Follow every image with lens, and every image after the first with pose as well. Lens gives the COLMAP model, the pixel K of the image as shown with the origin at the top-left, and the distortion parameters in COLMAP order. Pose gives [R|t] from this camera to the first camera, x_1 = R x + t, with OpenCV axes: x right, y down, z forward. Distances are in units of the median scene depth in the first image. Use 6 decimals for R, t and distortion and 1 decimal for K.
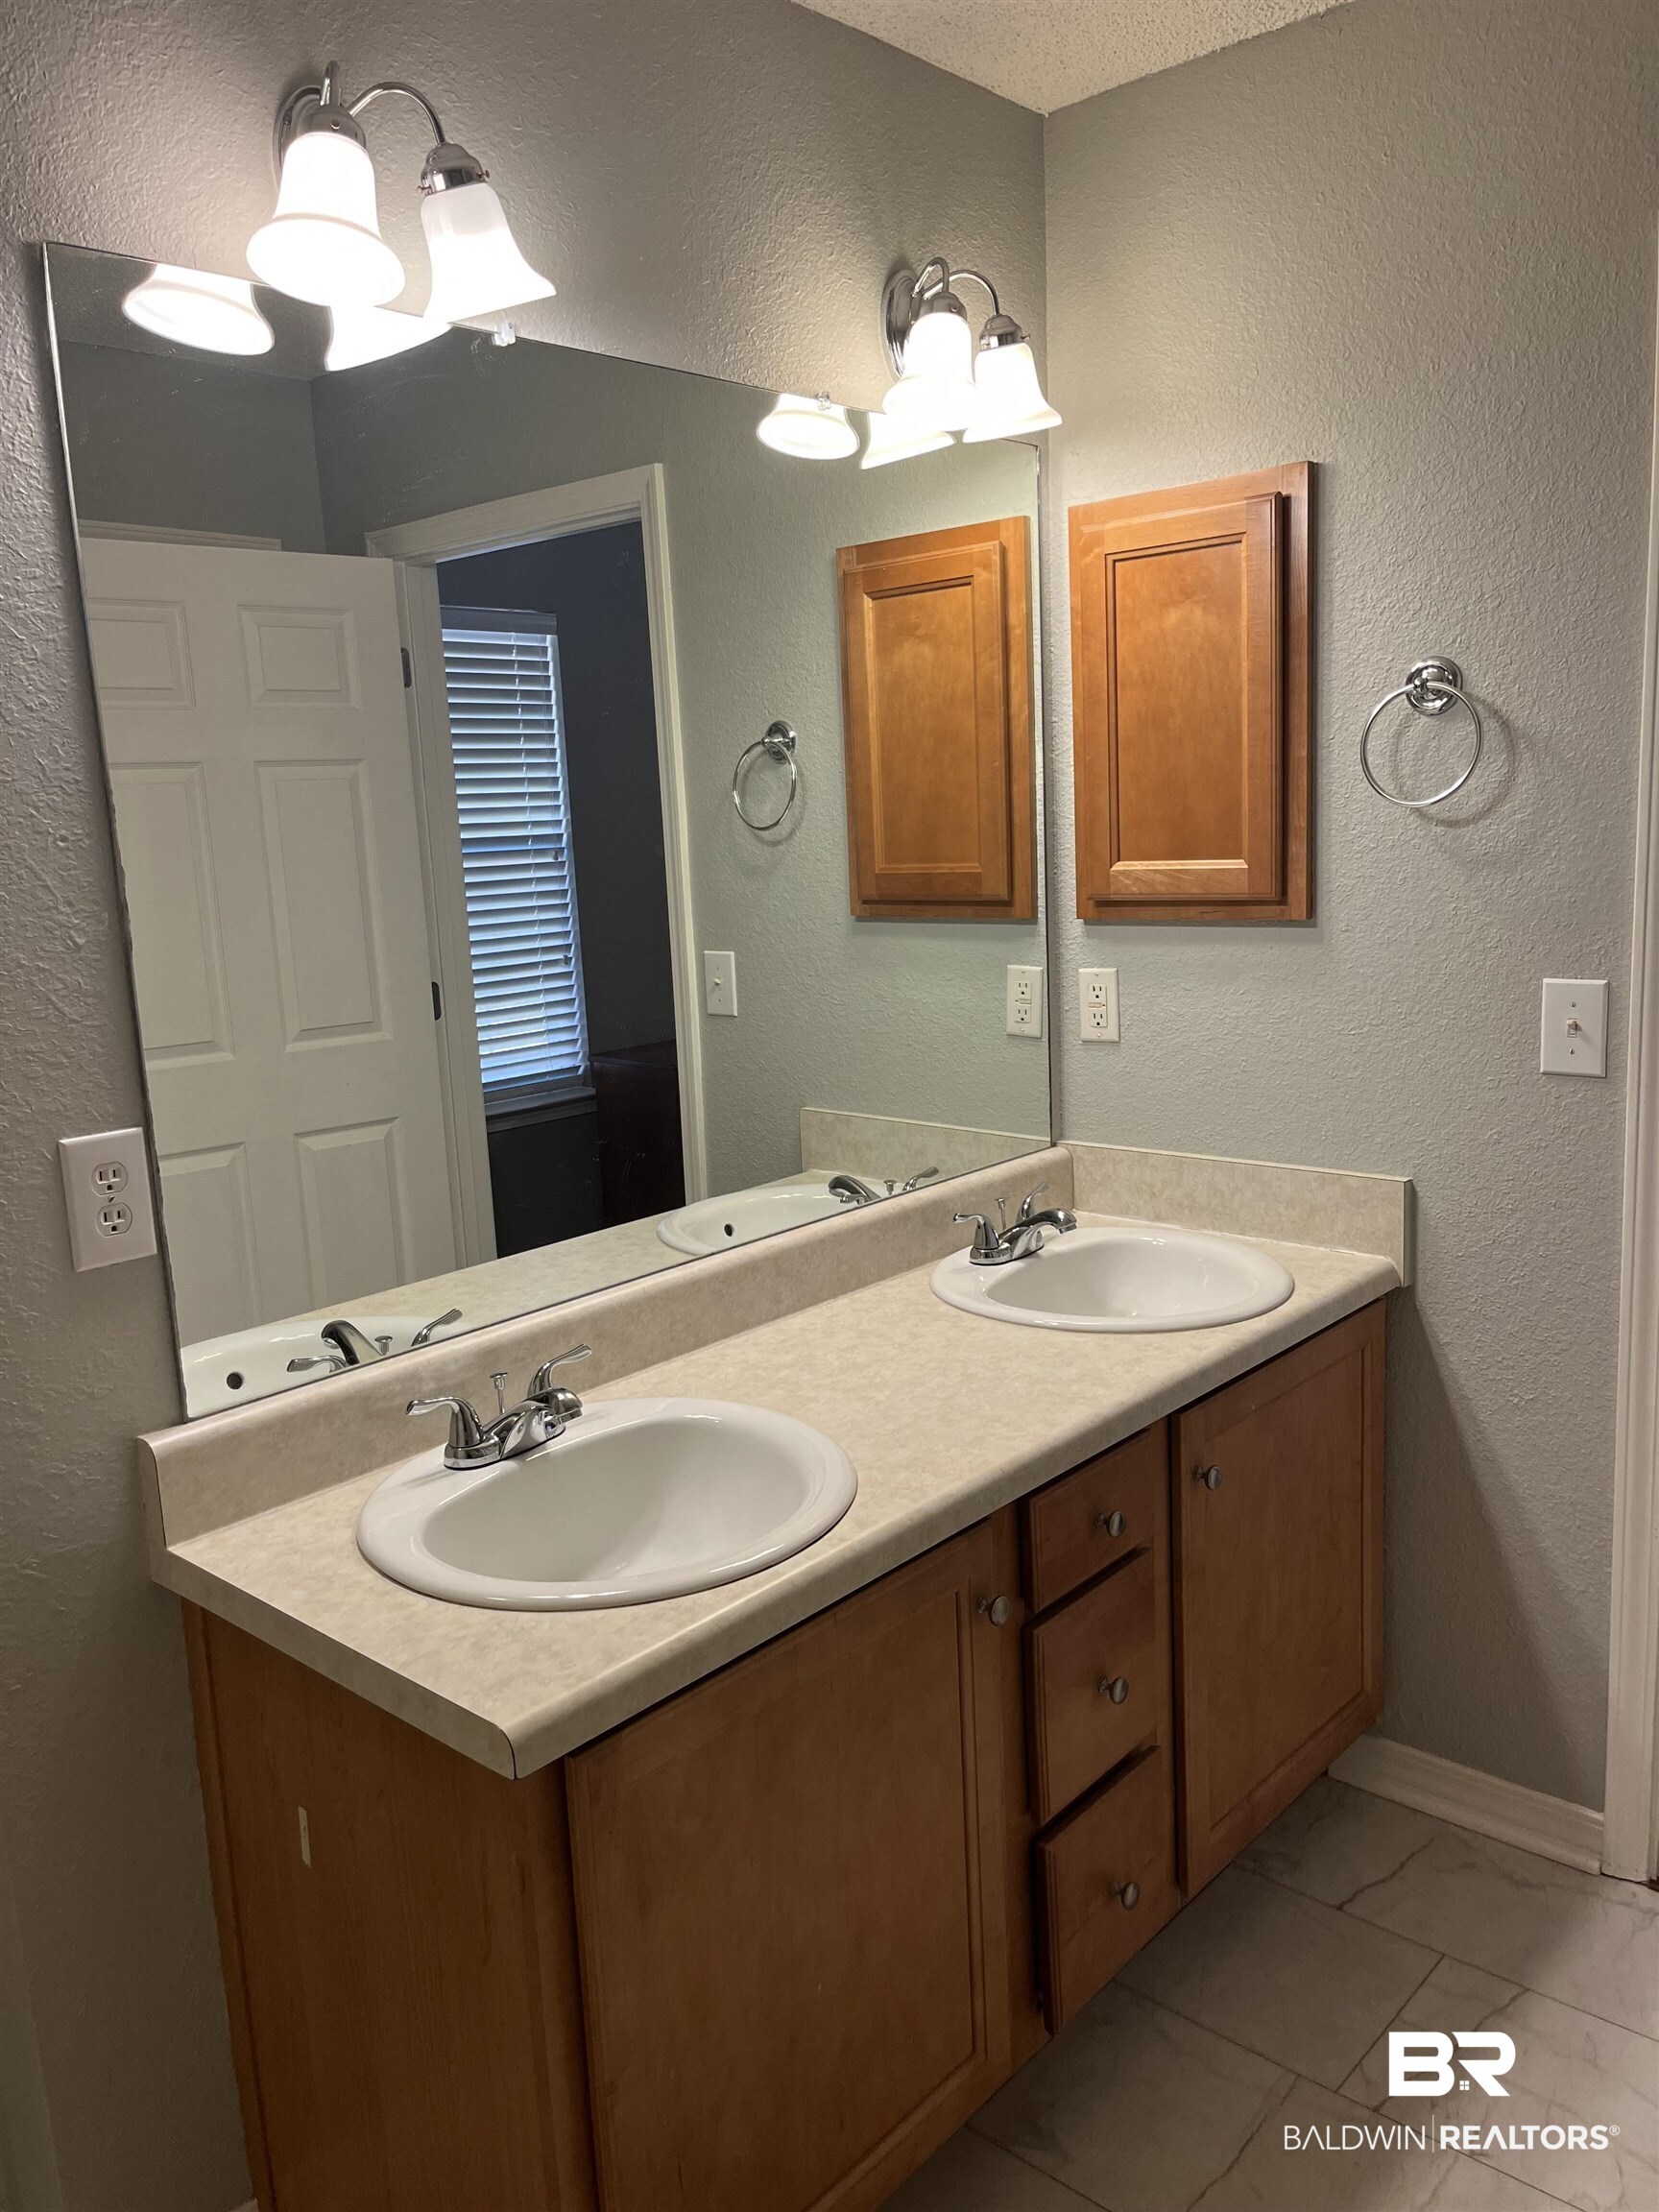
lens RADIAL K [[1690.3, 0, 824.1], [0, 1690.3, 1099.8], [0, 0, 1]] dist [0.028632, -0.001903]
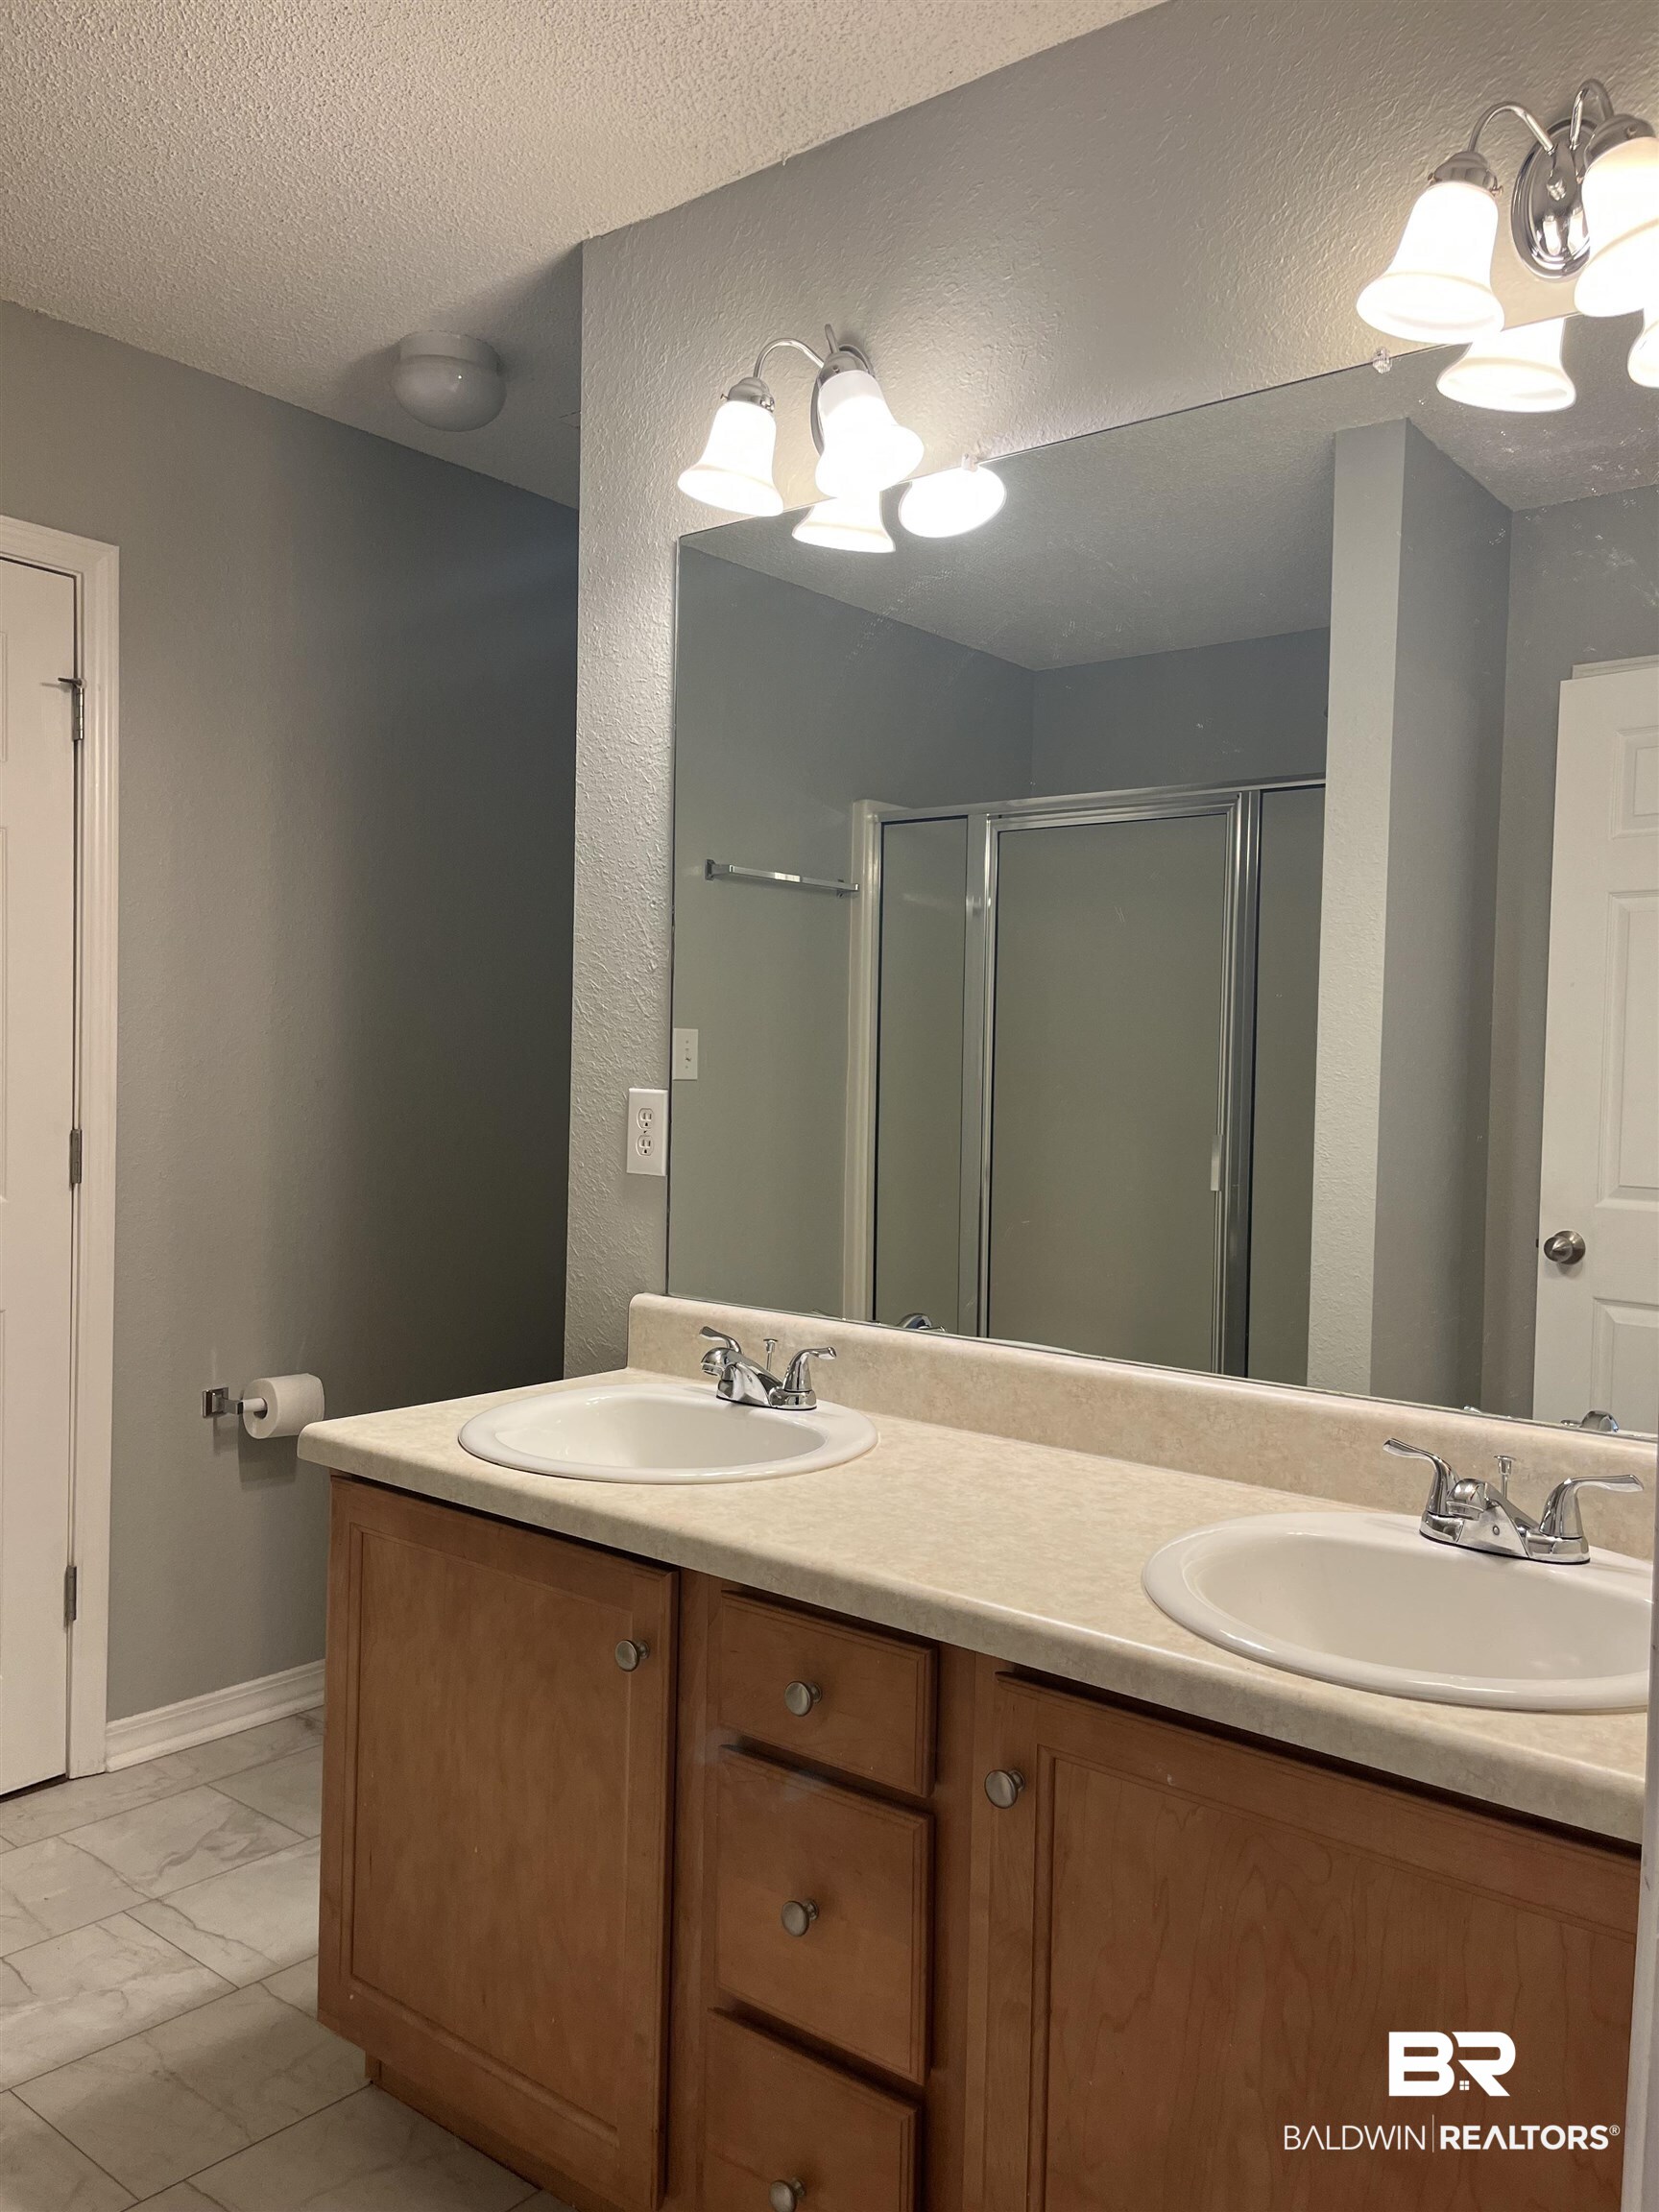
lens RADIAL K [[1686.6, 0, 829.5], [0, 1686.6, 1106.0], [0, 0, 1]] dist [0.060698, -0.088110]
pose [[0.050134, 0.073749, -0.996016, 1.062730], [-0.199292, 0.977953, 0.062380, -0.089249], [0.978657, 0.195371, 0.063727, 1.004893]]
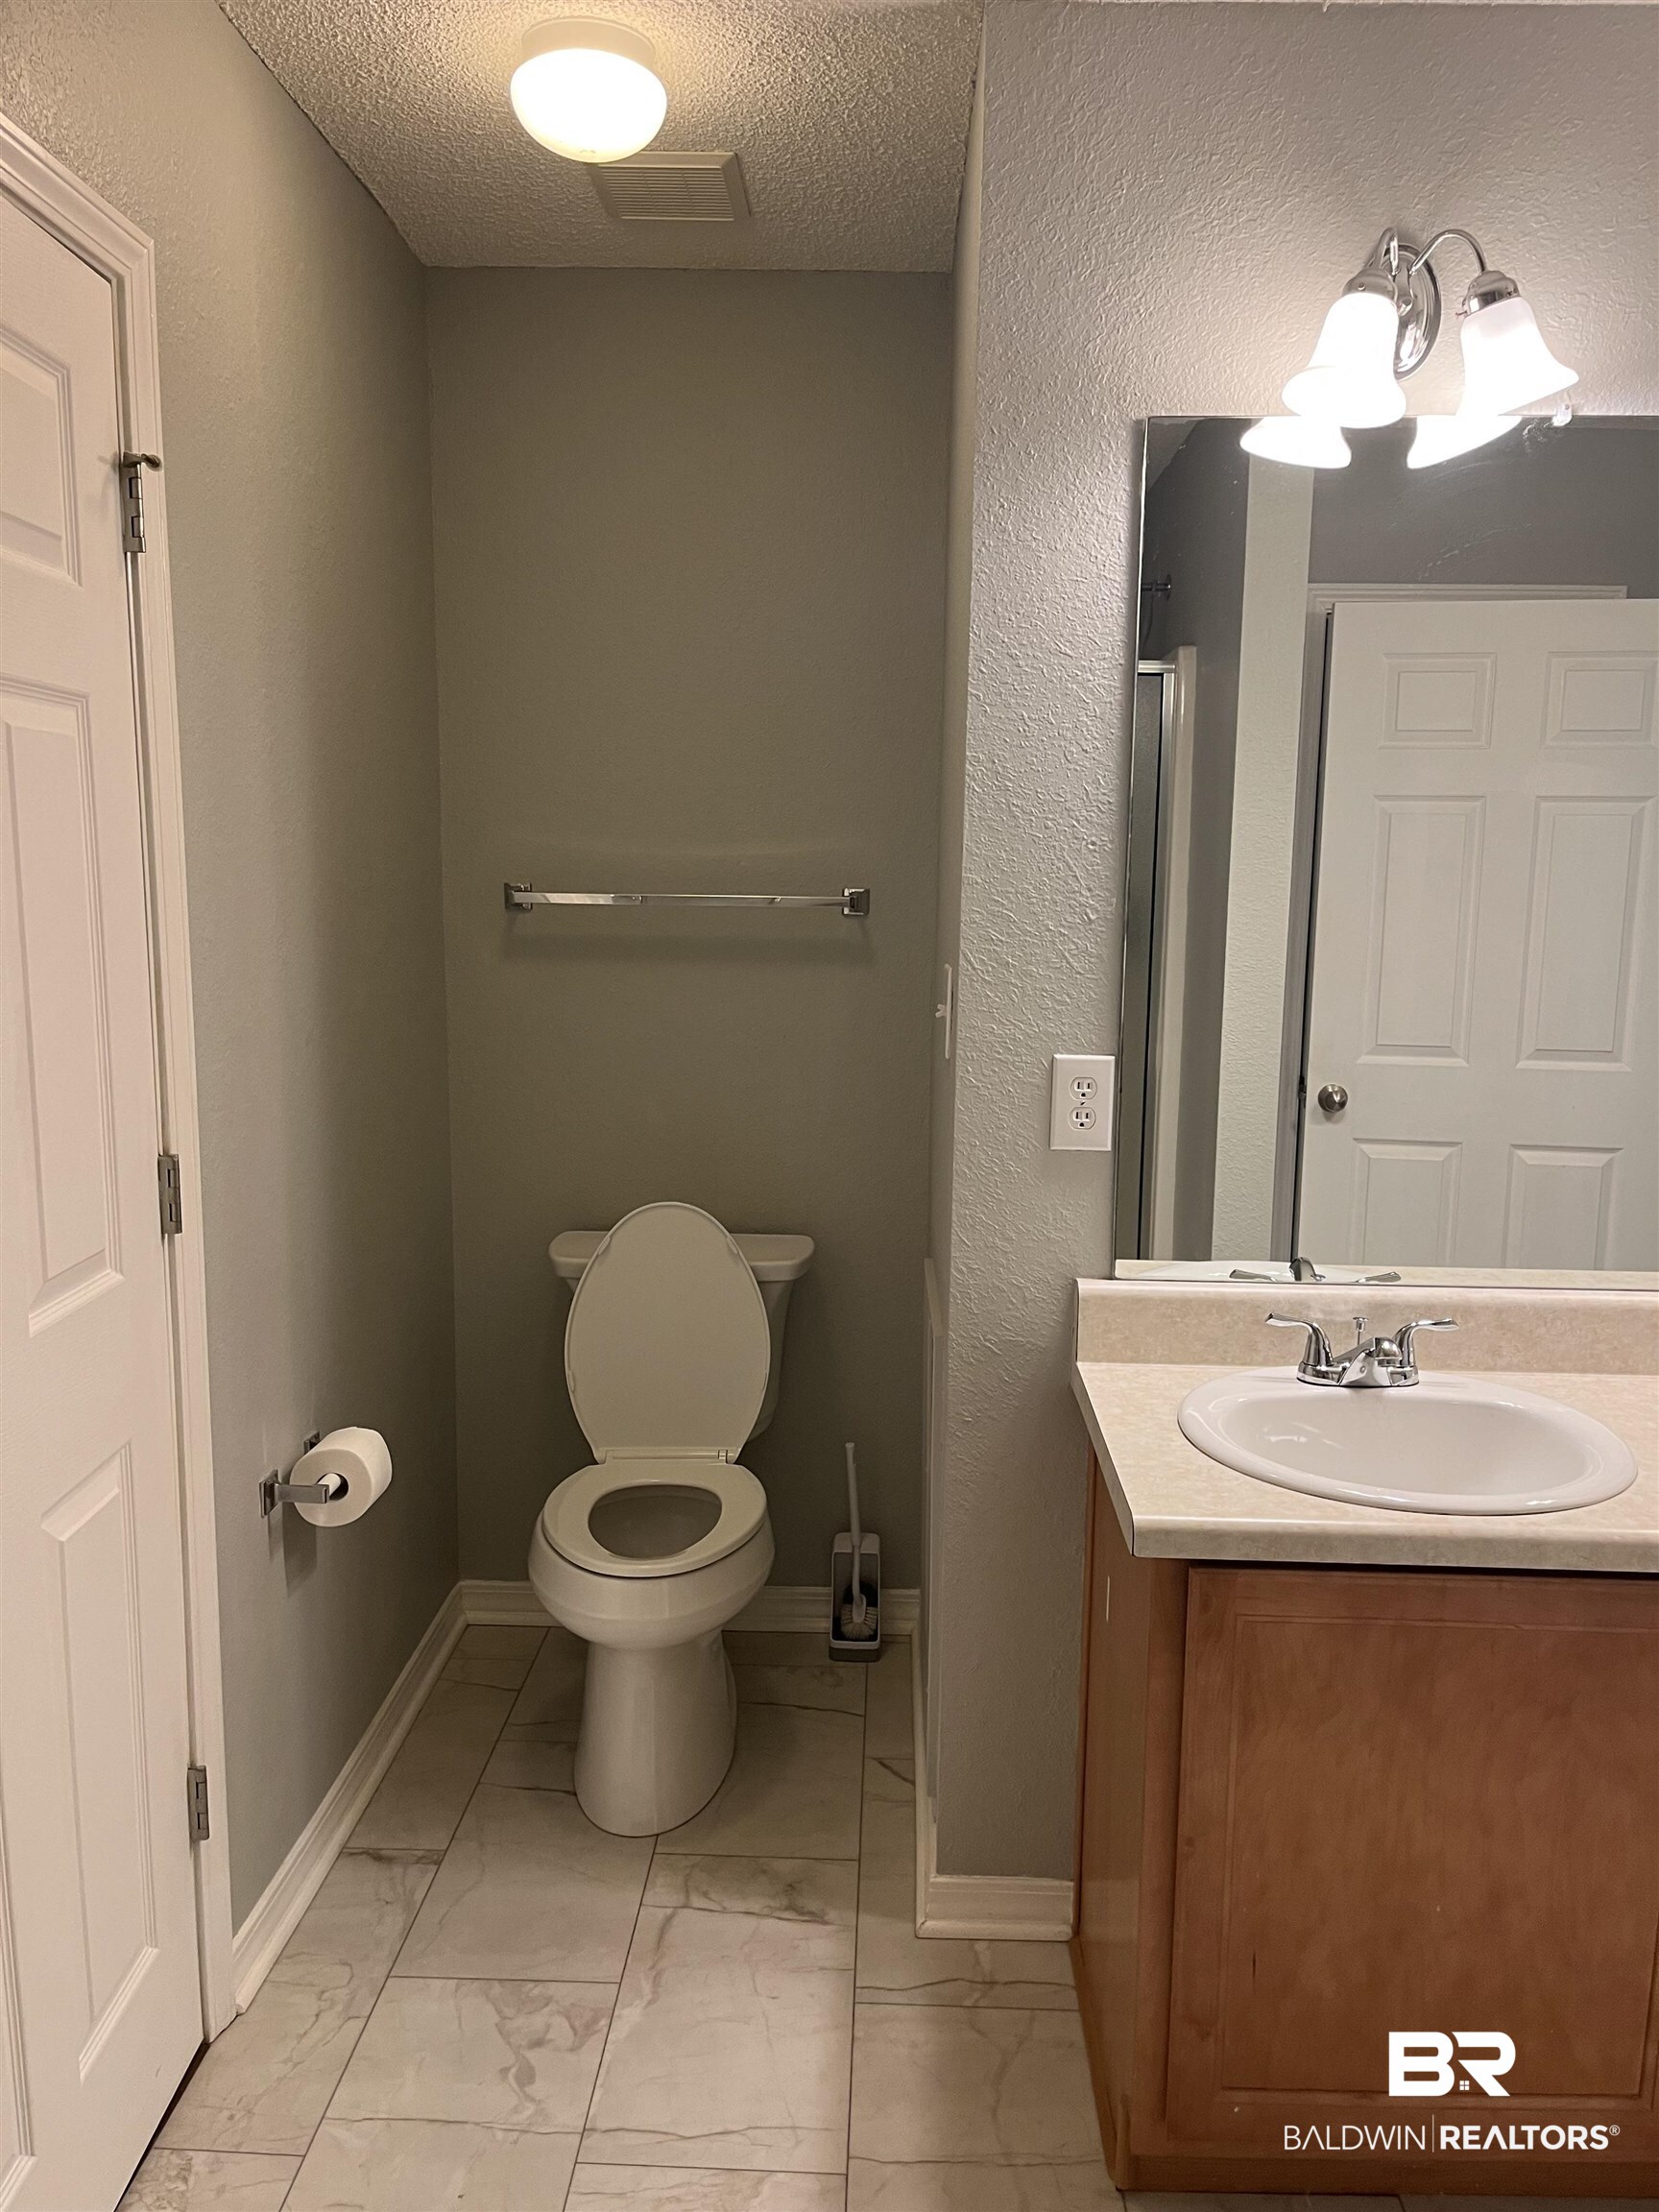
lens RADIAL K [[1682.2, 0, 838.8], [0, 1682.2, 1119.9], [0, 0, 1]] dist [0.087402, -0.129774]
pose [[0.644293, 0.168074, -0.746082, 0.458820], [-0.175408, 0.982022, 0.069749, 0.010060], [0.744392, 0.085930, 0.662191, -0.059399]]
